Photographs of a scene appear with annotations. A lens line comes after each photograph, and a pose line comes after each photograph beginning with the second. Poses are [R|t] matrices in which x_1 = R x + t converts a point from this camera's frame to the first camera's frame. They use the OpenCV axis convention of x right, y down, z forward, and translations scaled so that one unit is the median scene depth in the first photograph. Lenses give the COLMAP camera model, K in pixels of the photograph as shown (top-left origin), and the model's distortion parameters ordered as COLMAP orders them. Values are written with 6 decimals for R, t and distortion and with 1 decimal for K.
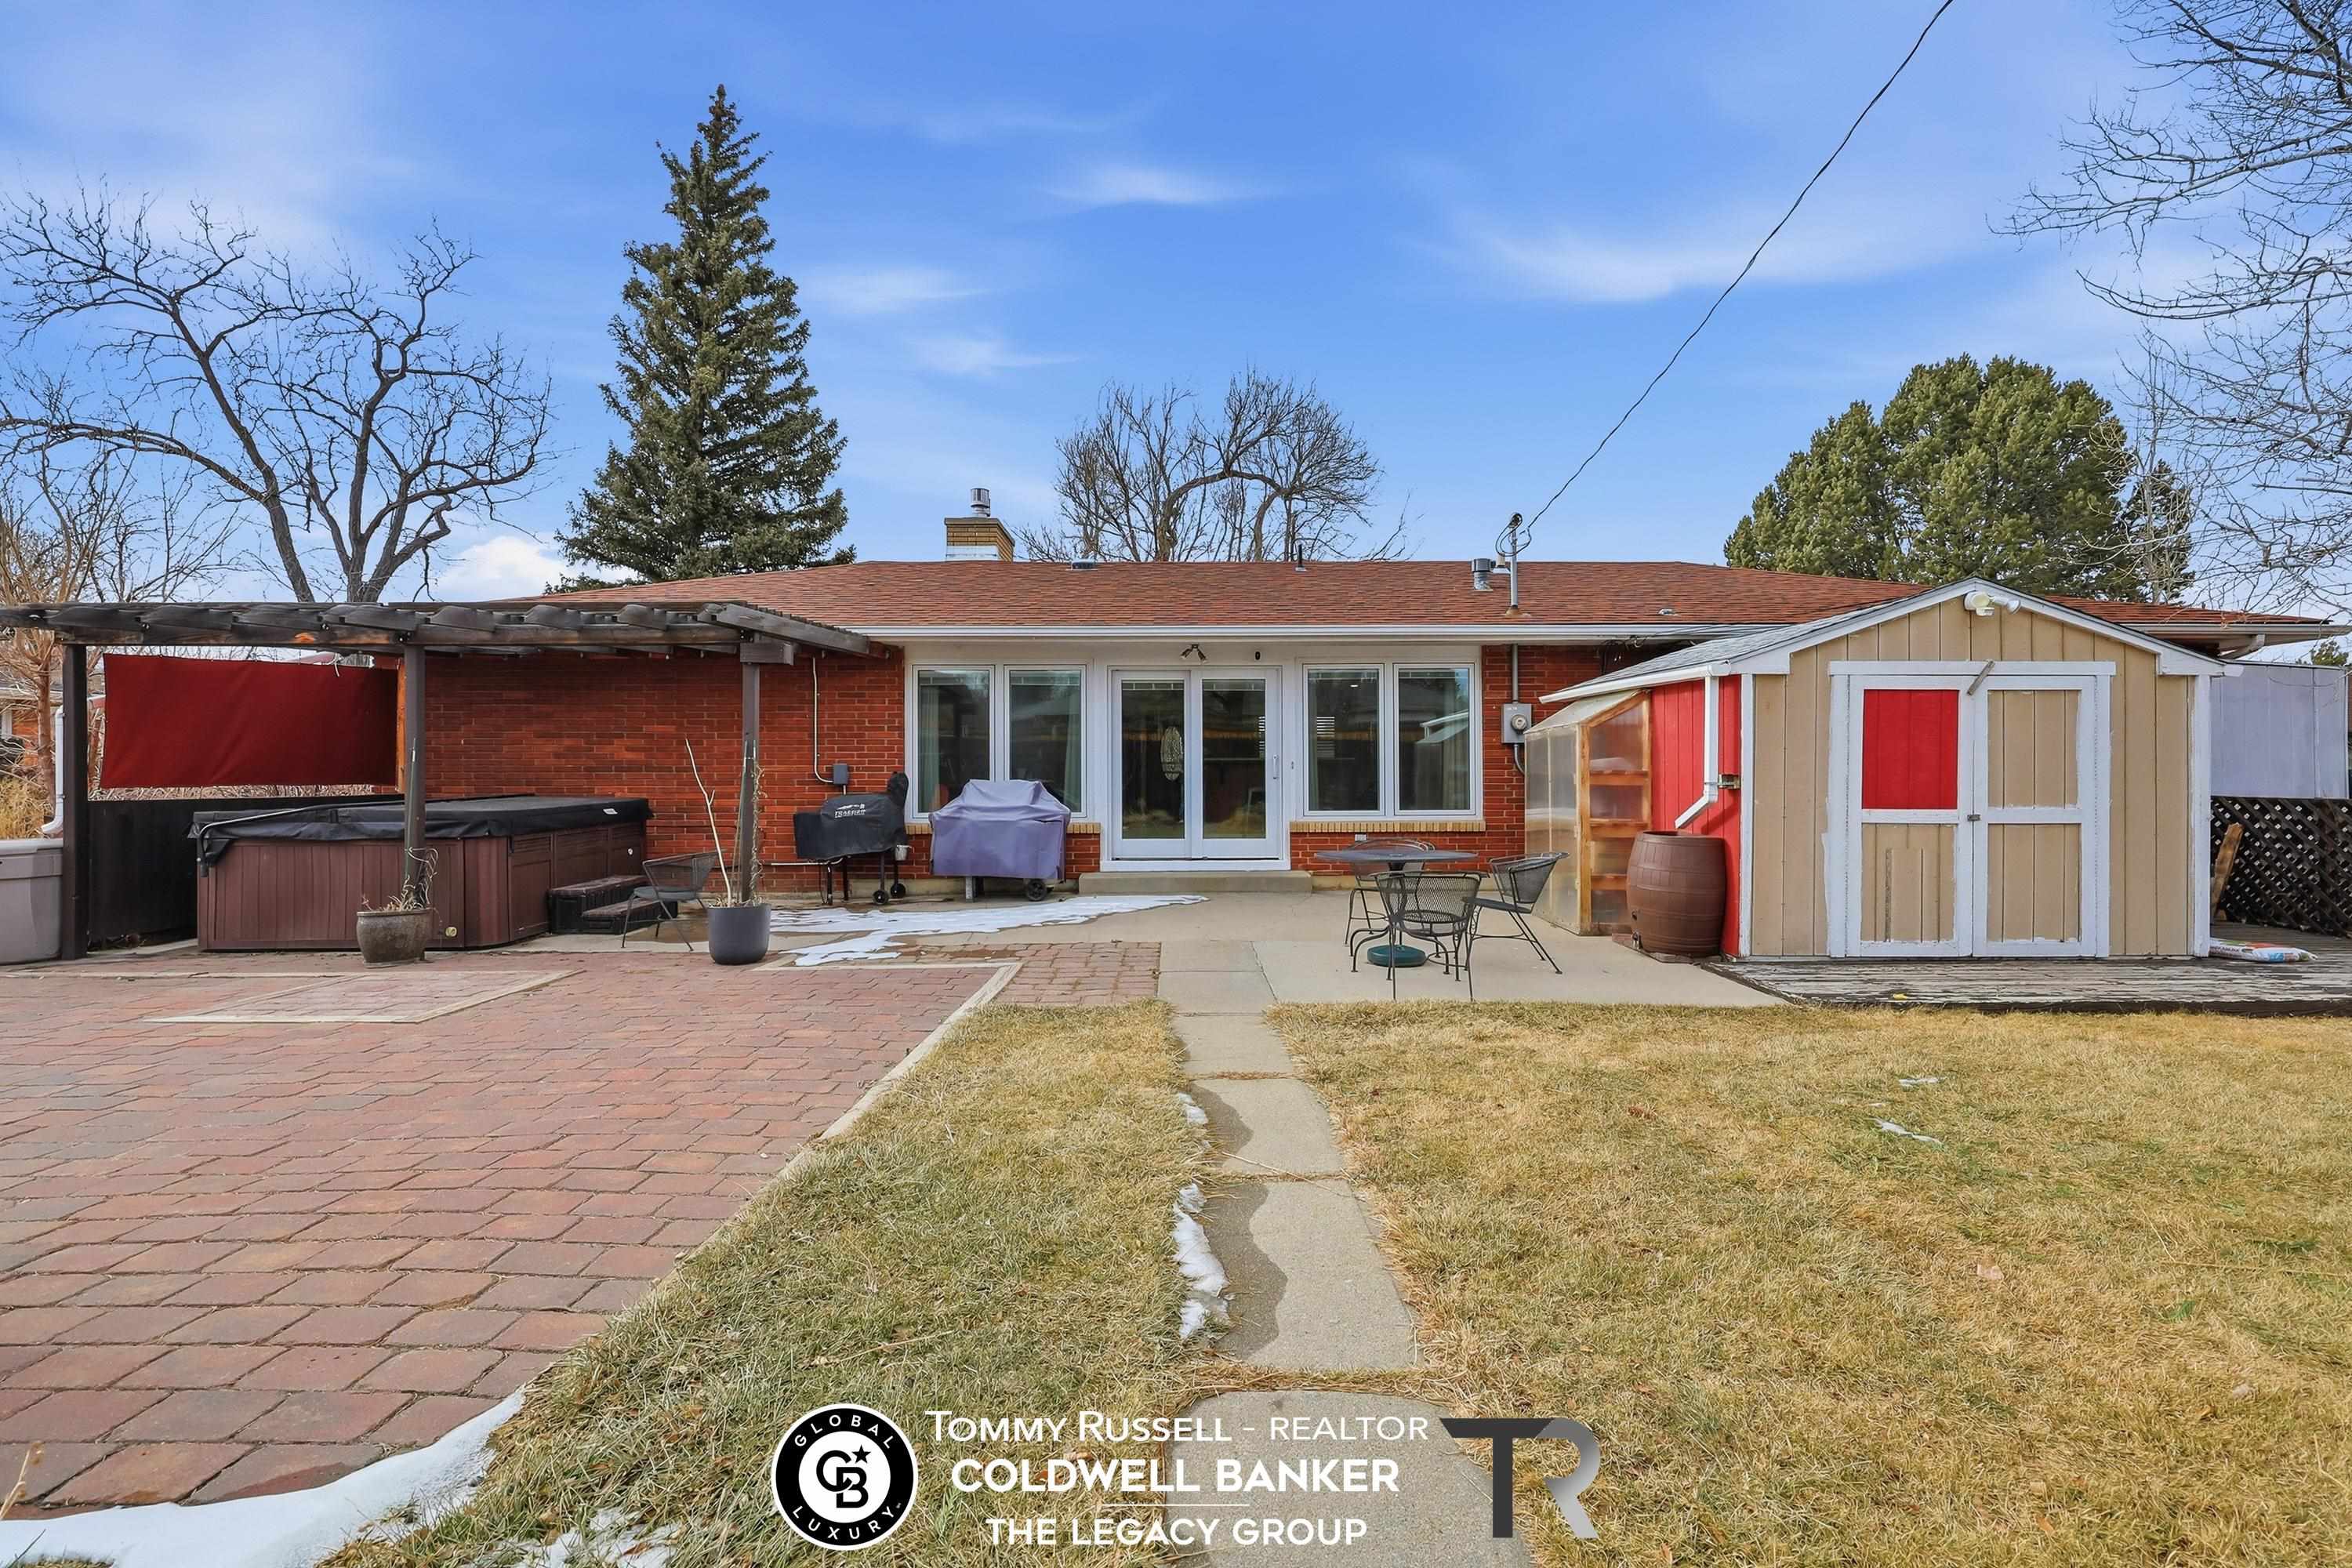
lens RADIAL K [[979.5, 0, 1175.9], [0, 979.5, 774.1], [0, 0, 1]] dist [-0.000970, -0.000362]
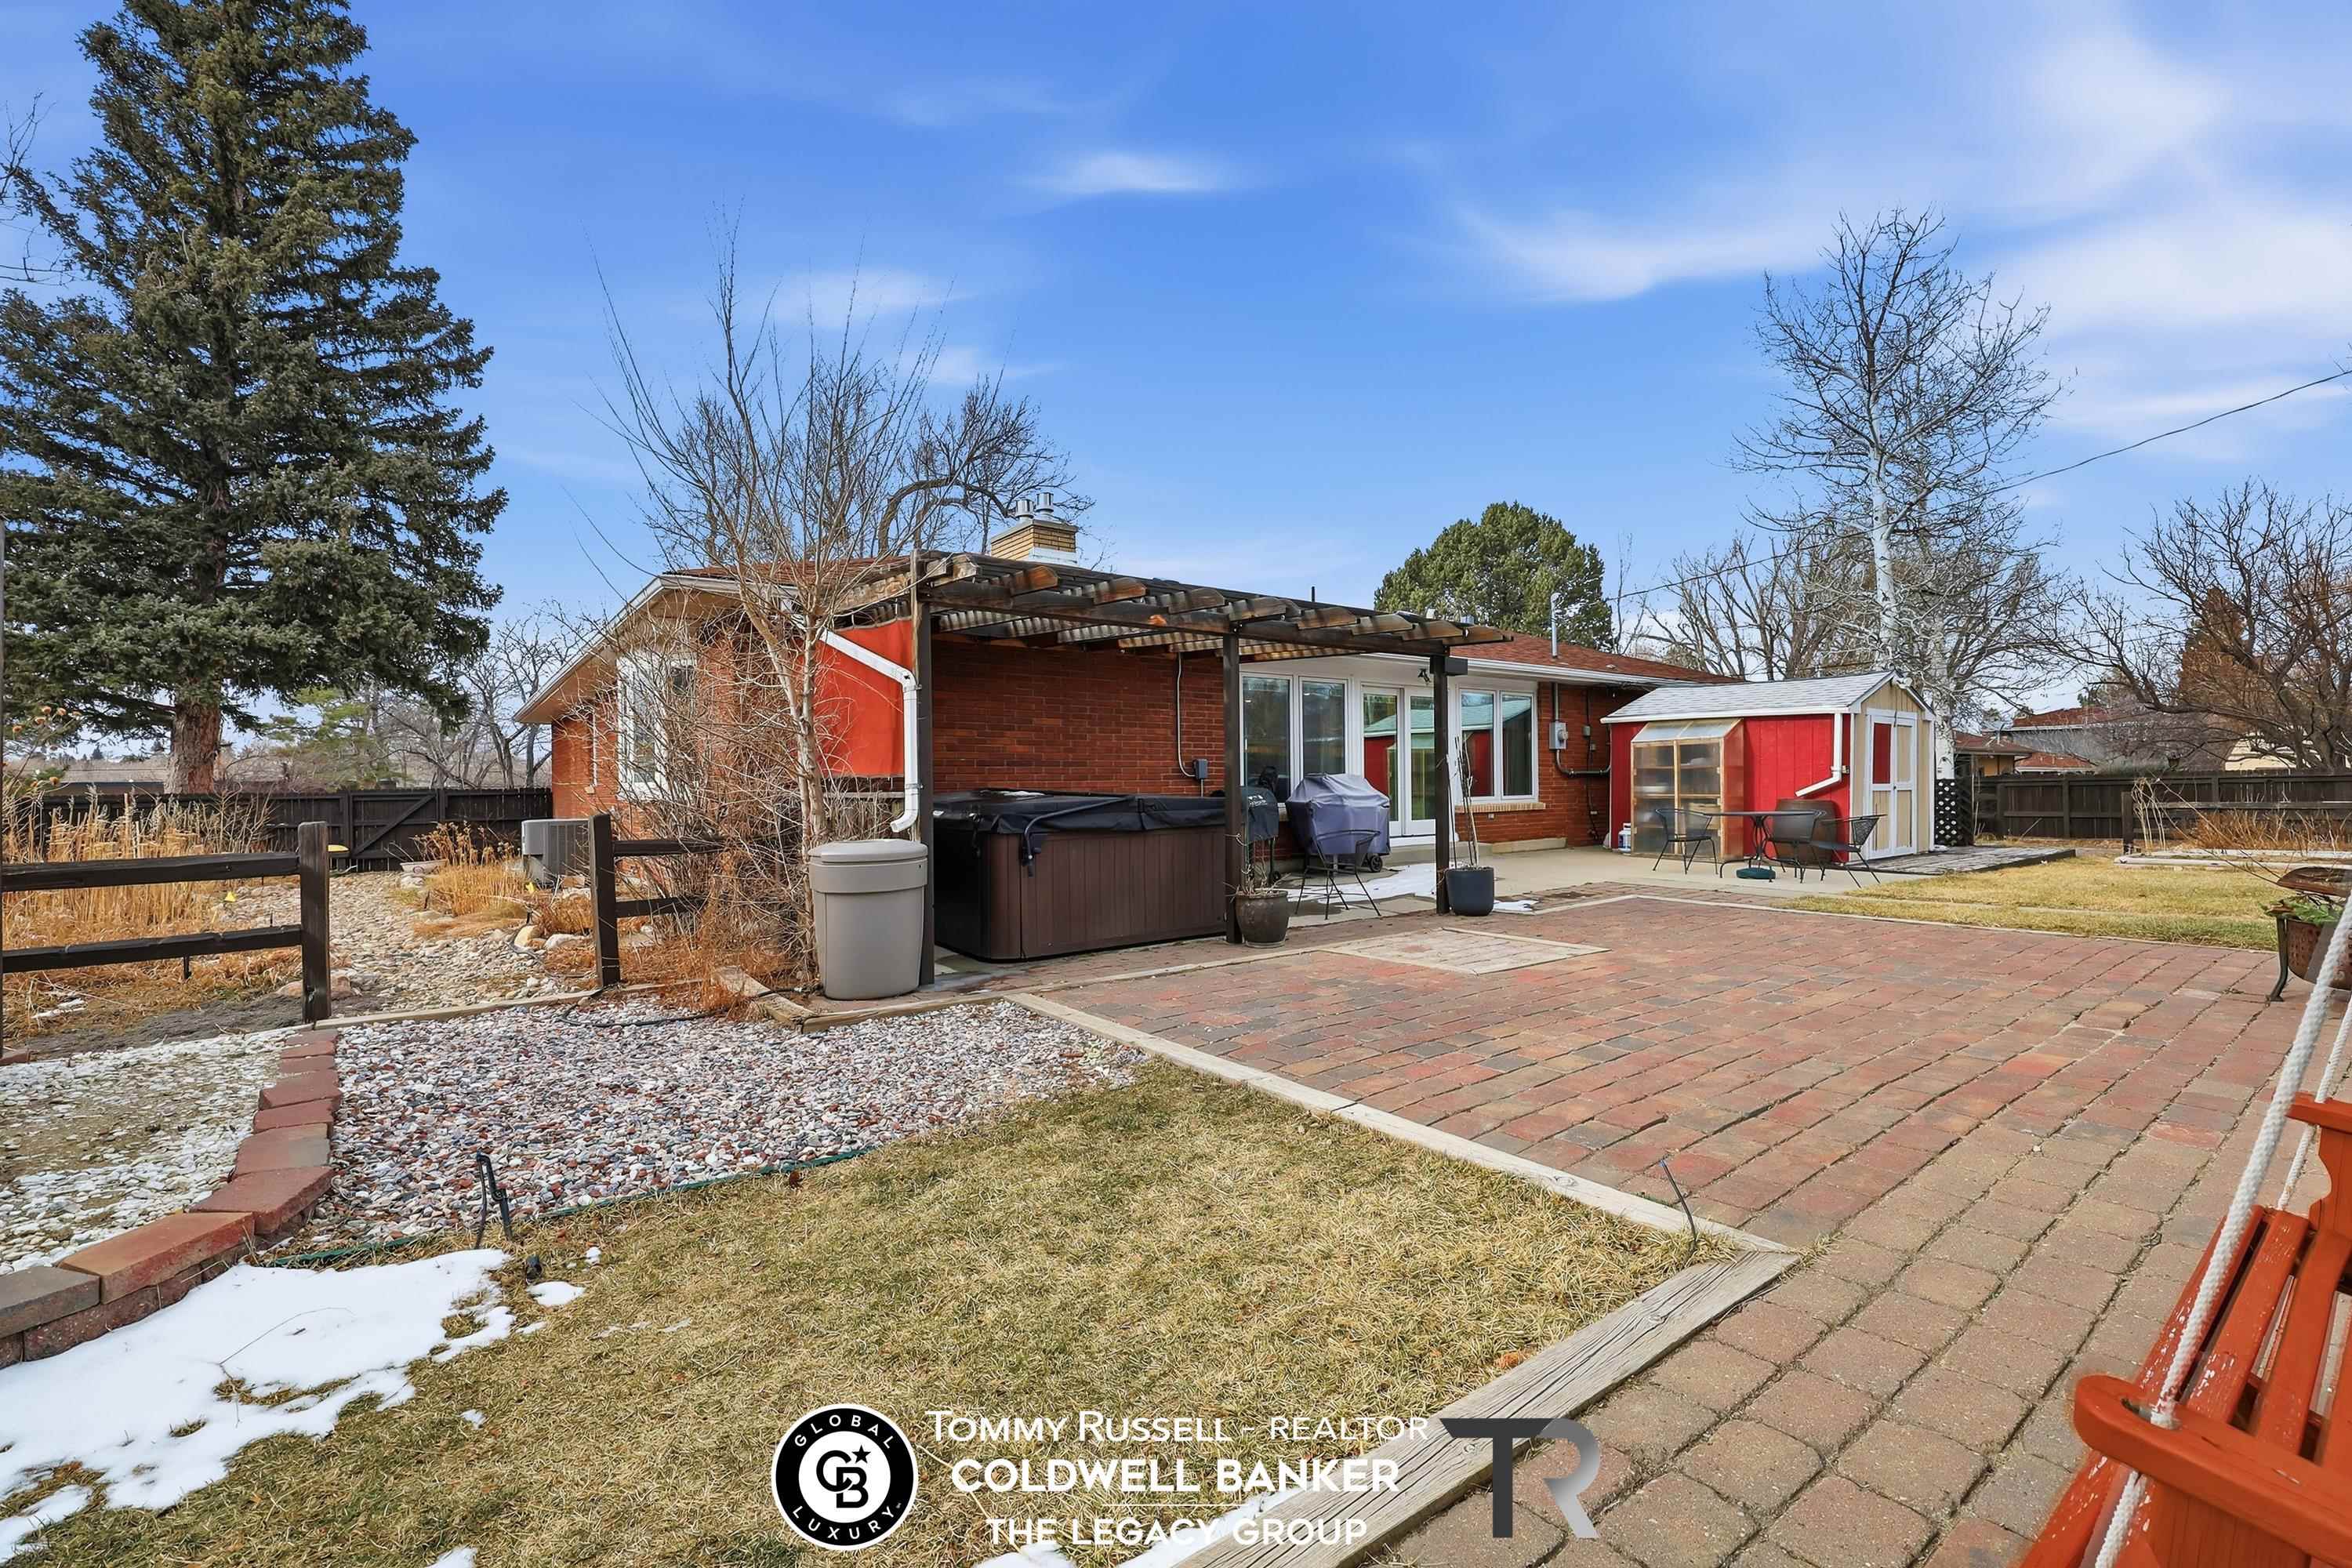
lens RADIAL K [[979.5, 0, 1174.8], [0, 979.5, 789.5], [0, 0, 1]] dist [-0.000970, -0.000362]
pose [[0.809617, -0.009162, 0.586887, -0.992614], [0.007757, 0.999958, 0.004909, 0.016424], [-0.586907, 0.000578, 0.809654, 0.147061]]
